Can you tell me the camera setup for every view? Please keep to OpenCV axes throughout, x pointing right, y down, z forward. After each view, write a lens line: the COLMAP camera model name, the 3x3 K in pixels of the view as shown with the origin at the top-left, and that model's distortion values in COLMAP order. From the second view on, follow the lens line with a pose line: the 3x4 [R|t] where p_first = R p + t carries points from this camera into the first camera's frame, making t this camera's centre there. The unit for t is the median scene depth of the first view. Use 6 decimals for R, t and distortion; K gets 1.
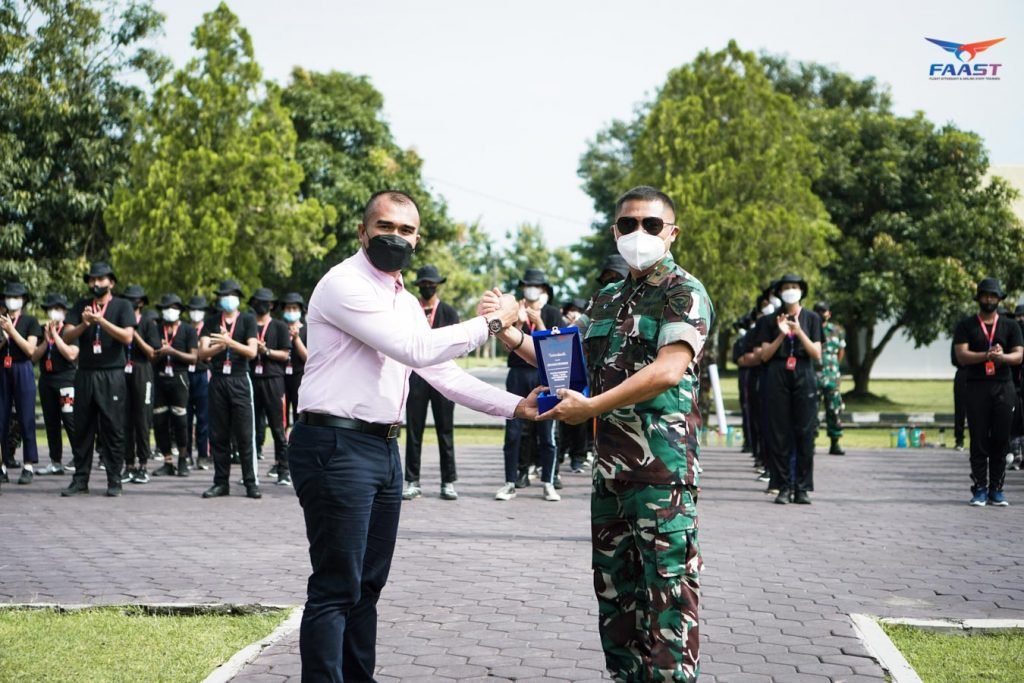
lens RADIAL K [[1600.6, 0, 512.0], [0, 1600.6, 341.5], [0, 0, 1]] dist [-0.086535, 0.205050]
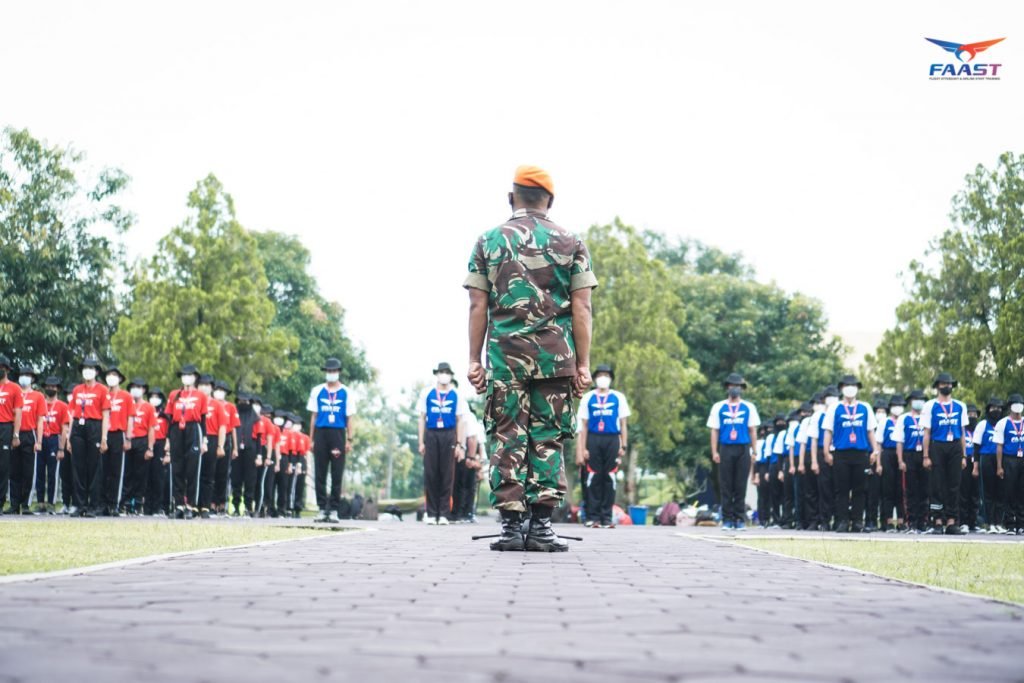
lens RADIAL K [[1600.6, 0, 512.0], [0, 1600.6, 341.5], [0, 0, 1]] dist [-0.086535, 0.205050]
pose [[0.997148, 0.027949, 0.070098, -0.022469], [-0.020625, 0.994456, -0.103107, 0.030528], [-0.072592, 0.101368, 0.992197, -0.173747]]
